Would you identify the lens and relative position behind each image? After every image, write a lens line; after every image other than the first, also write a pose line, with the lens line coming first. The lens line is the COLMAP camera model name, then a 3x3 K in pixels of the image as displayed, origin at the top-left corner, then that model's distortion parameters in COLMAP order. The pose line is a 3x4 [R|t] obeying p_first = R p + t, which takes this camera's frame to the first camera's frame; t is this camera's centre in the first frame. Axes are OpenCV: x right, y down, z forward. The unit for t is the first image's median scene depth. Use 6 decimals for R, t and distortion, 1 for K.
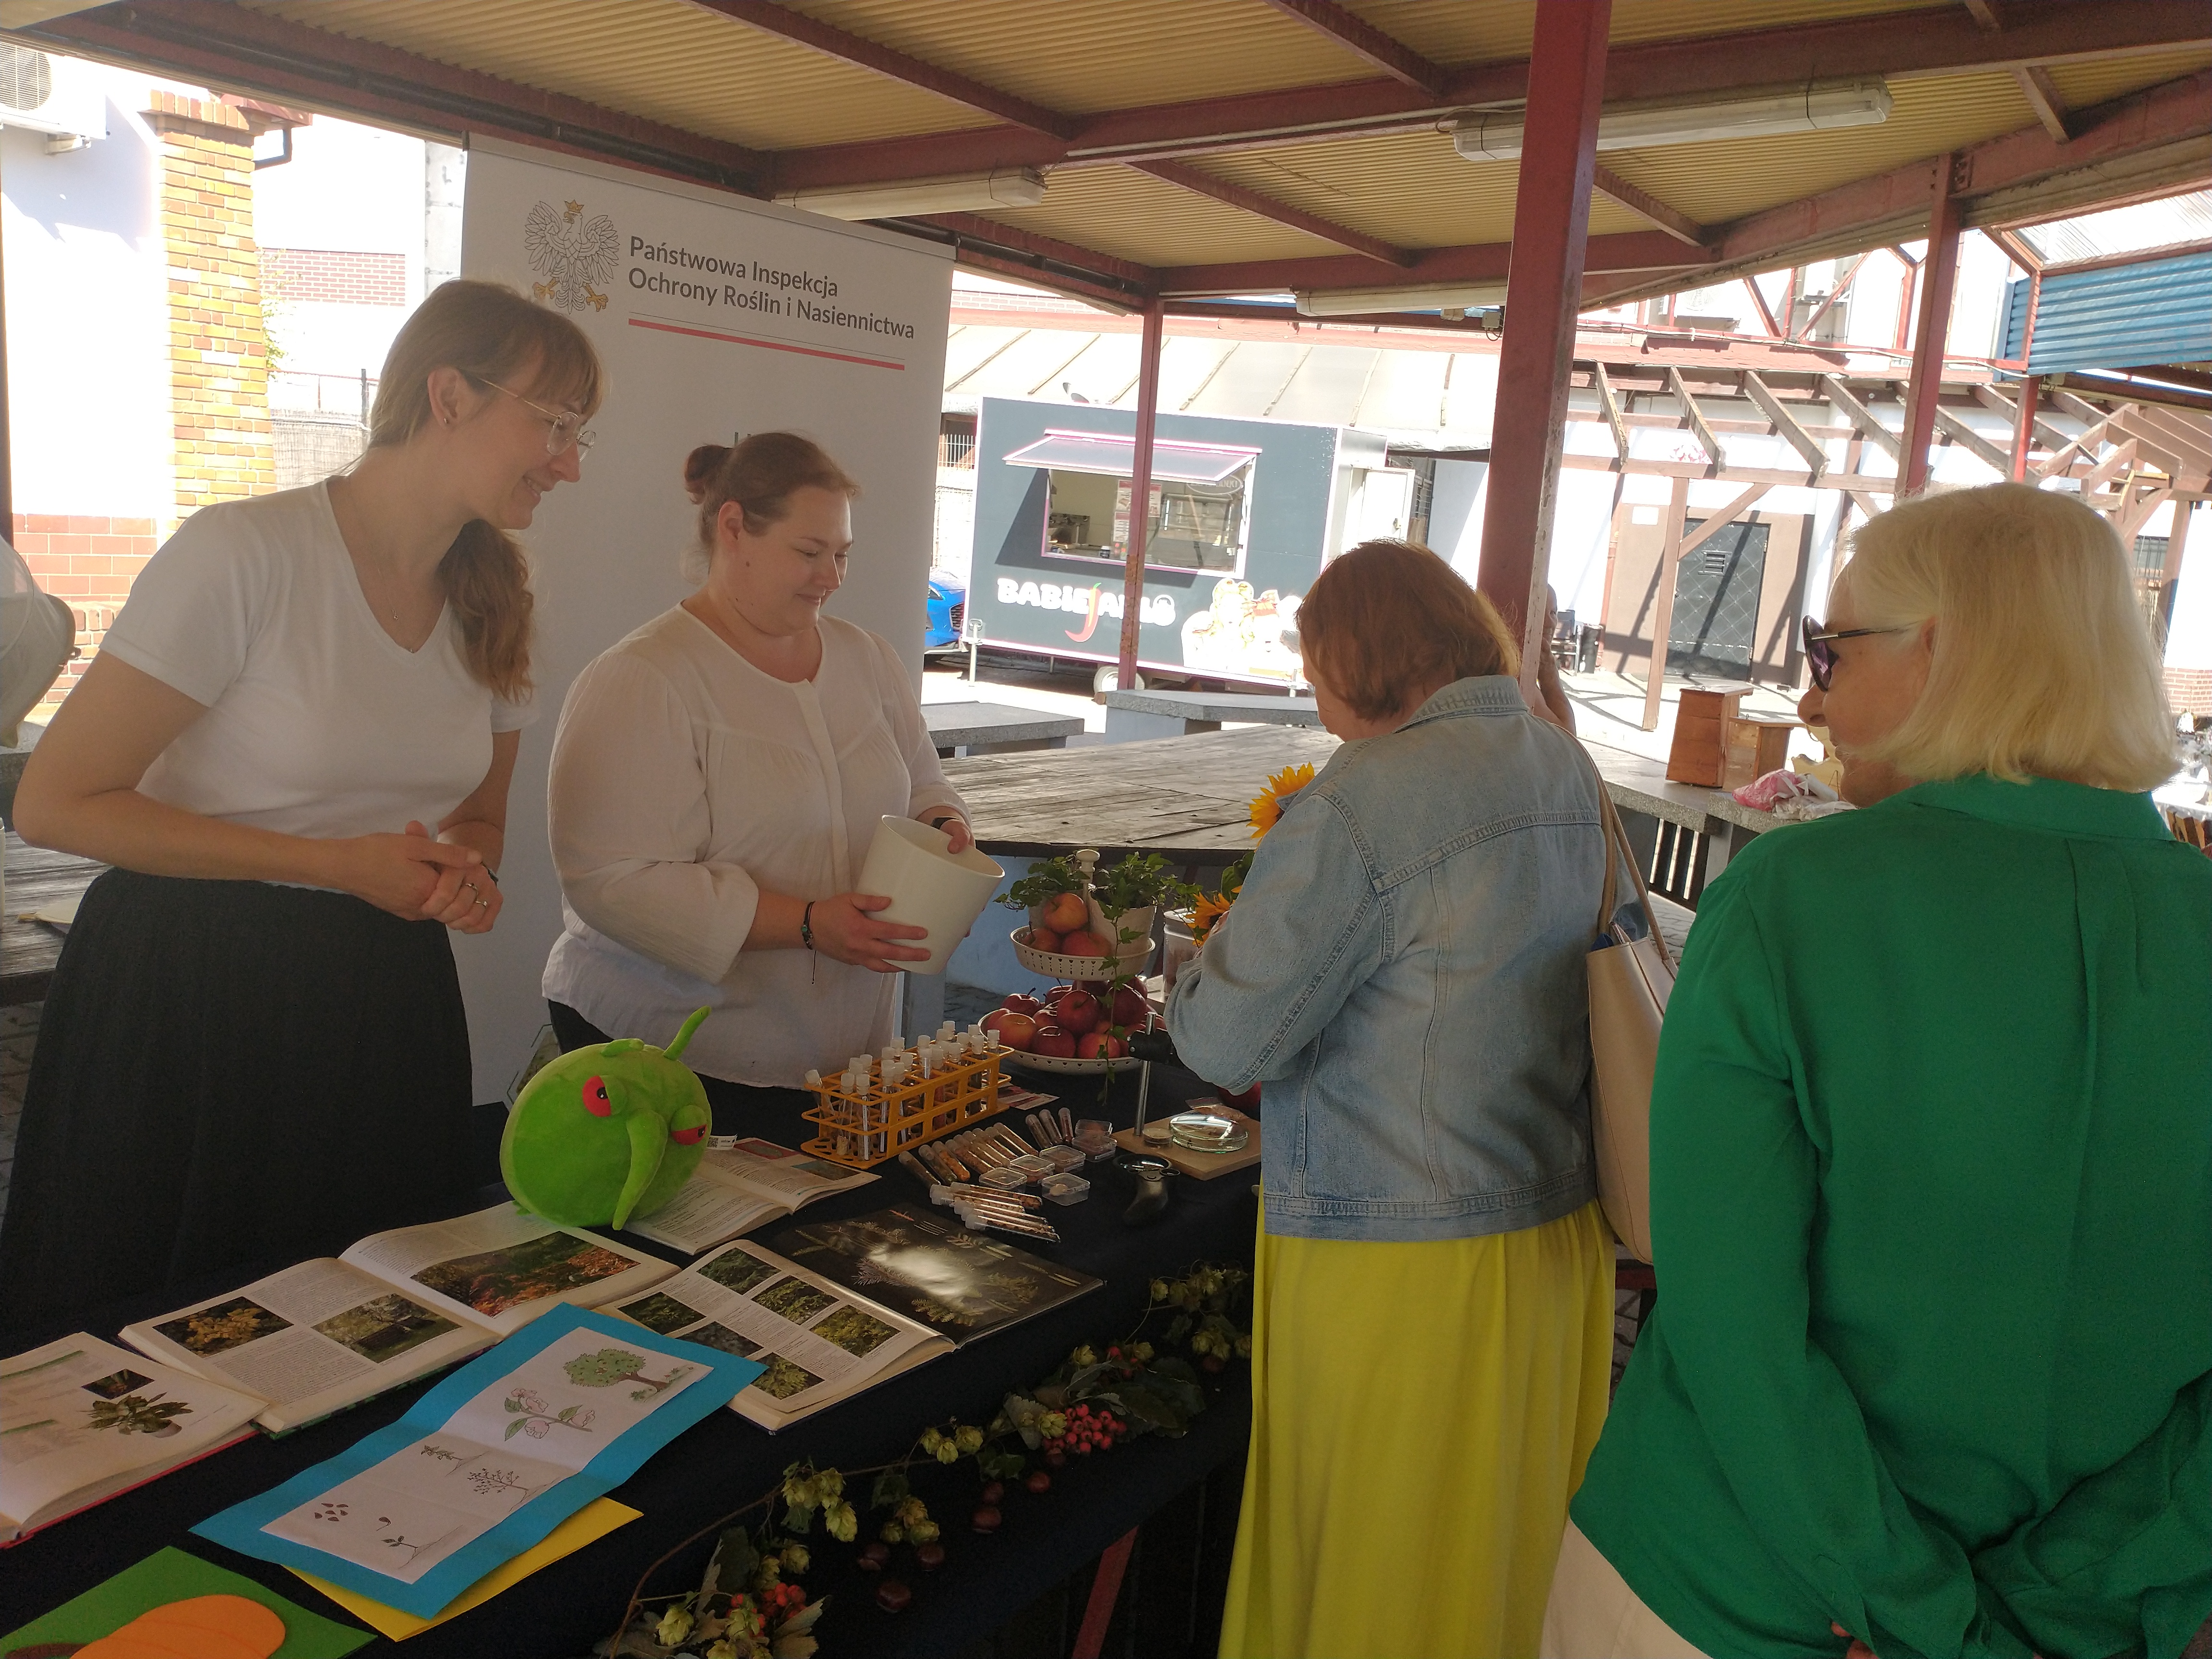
lens RADIAL K [[1749.3, 0, 1062.7], [0, 1749.3, 829.7], [0, 0, 1]] dist [0.291978, -0.254242]
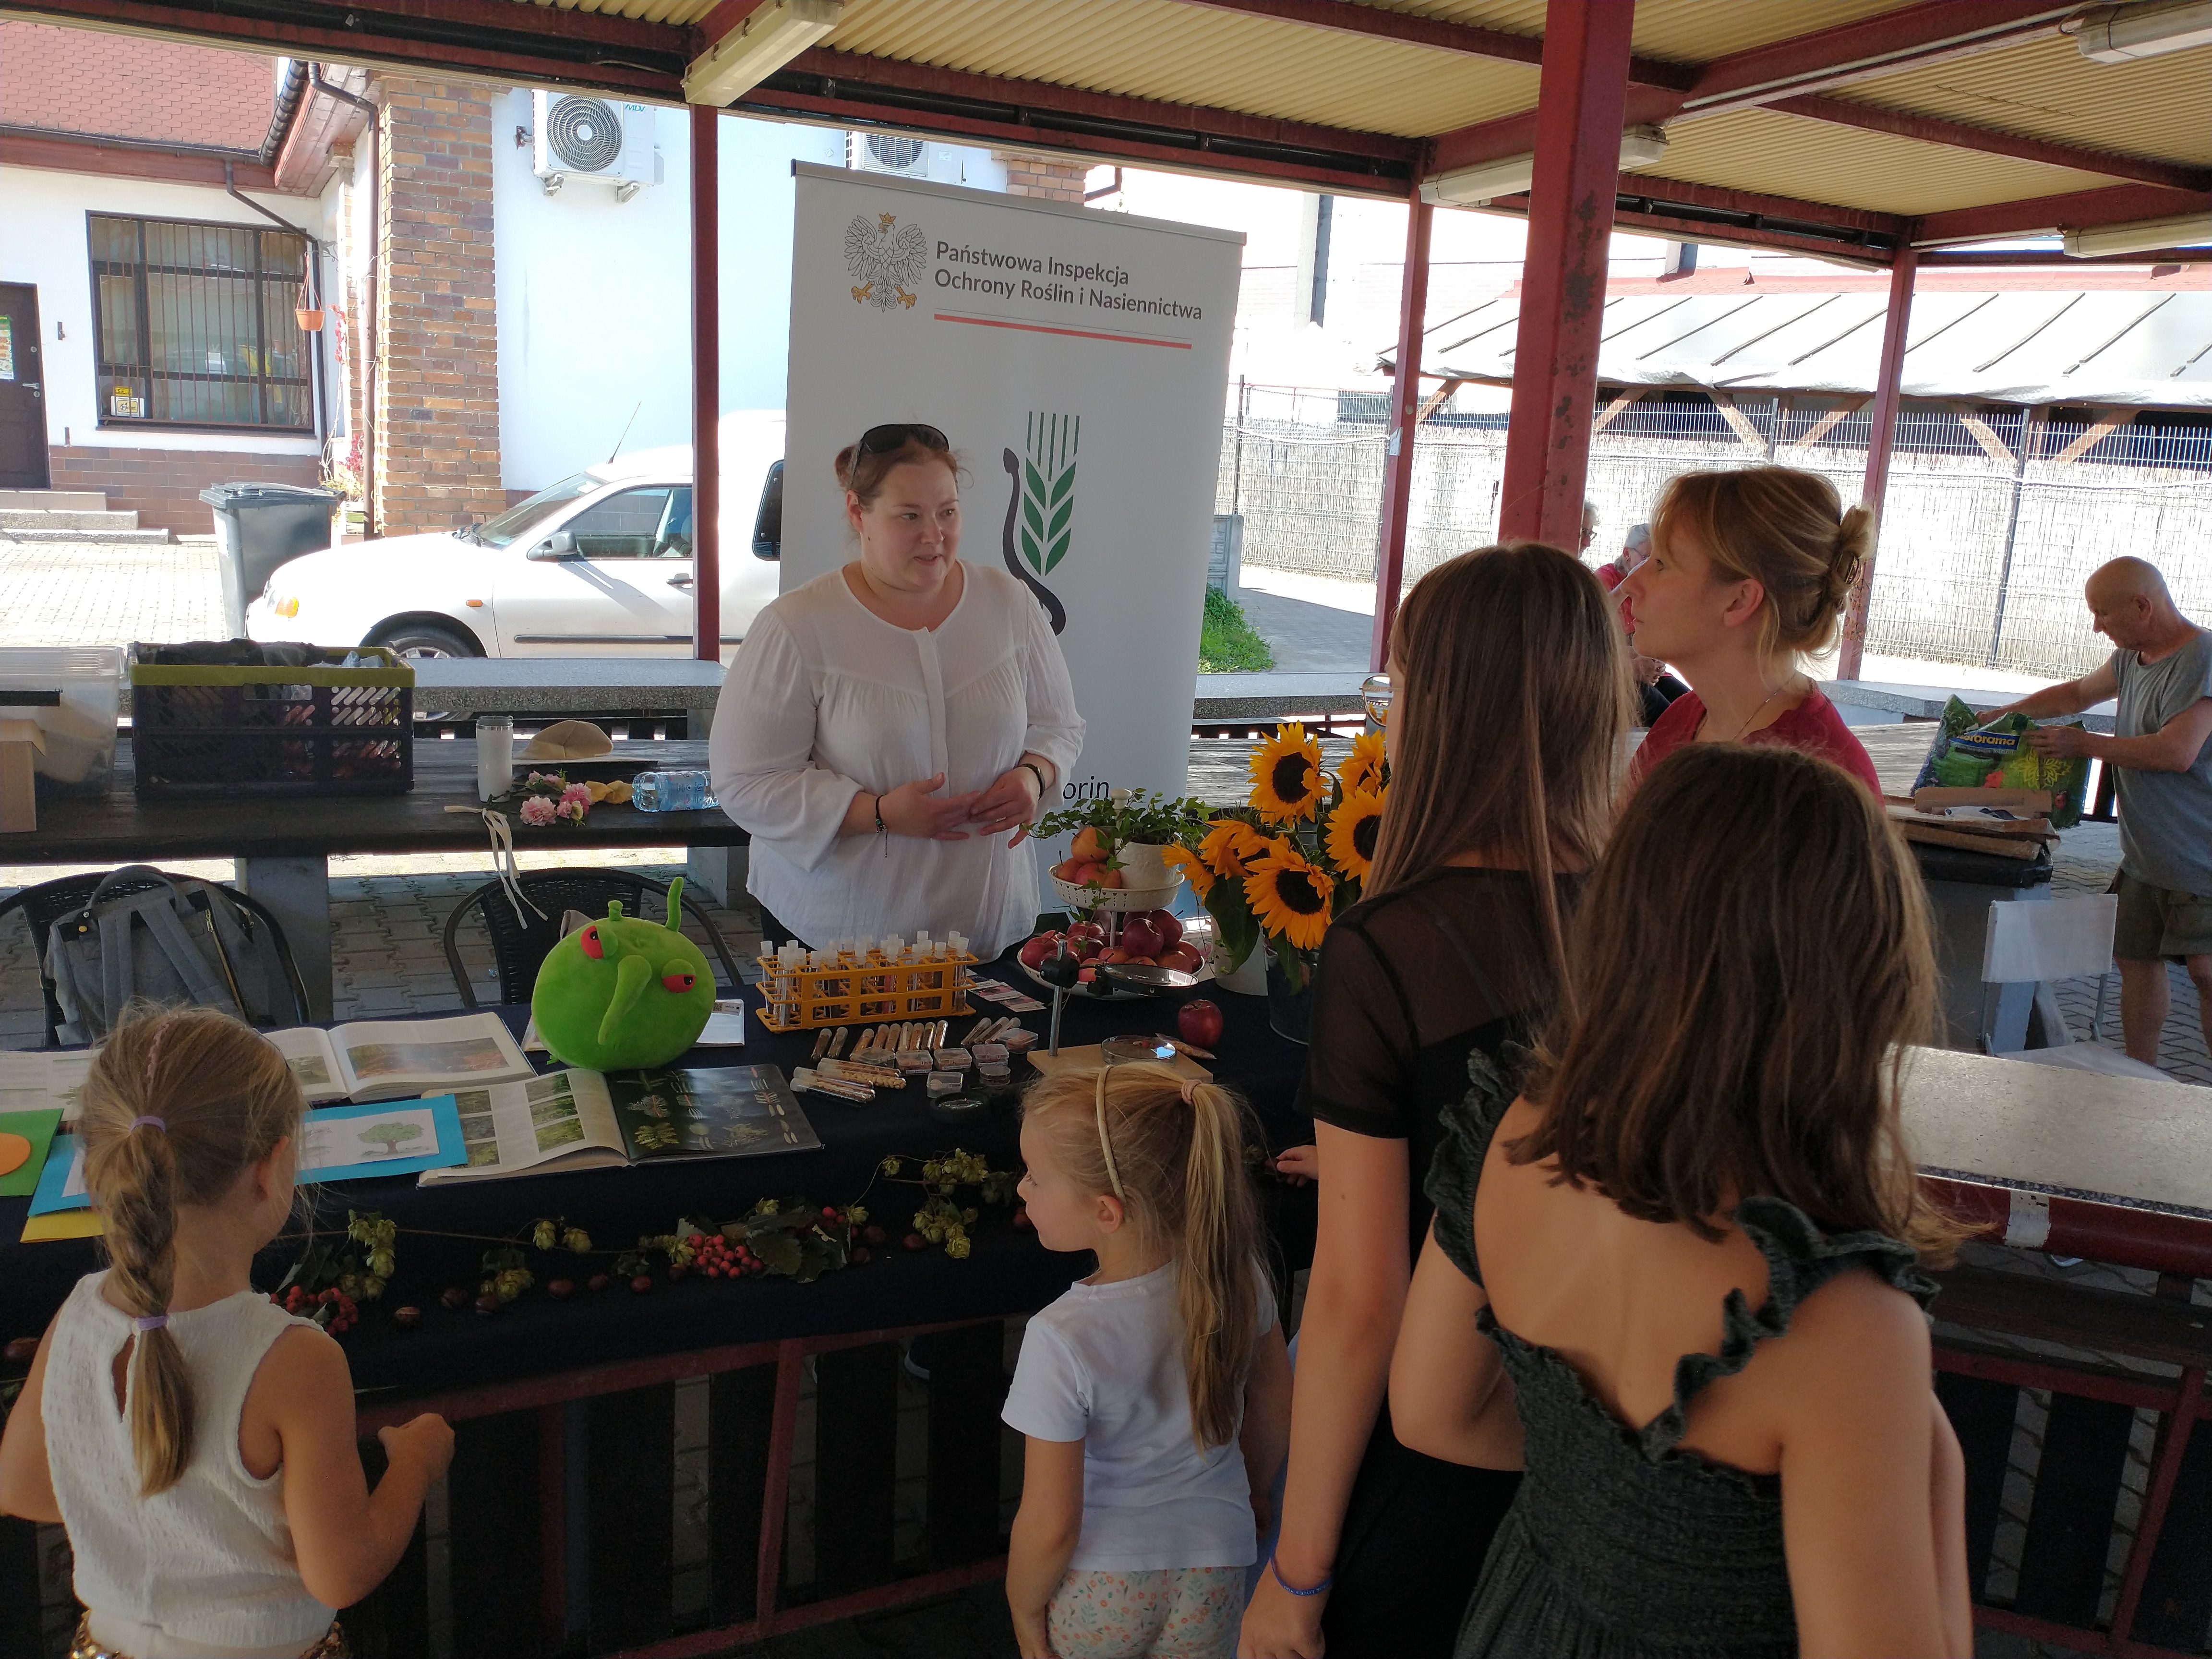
lens RADIAL K [[1749.3, 0, 1062.7], [0, 1749.3, 829.7], [0, 0, 1]] dist [0.291978, -0.254242]
pose [[0.886525, 0.104740, -0.450669, 0.364073], [-0.102265, 0.994307, 0.029919, 0.000143], [0.451237, 0.019563, 0.892190, 0.030599]]
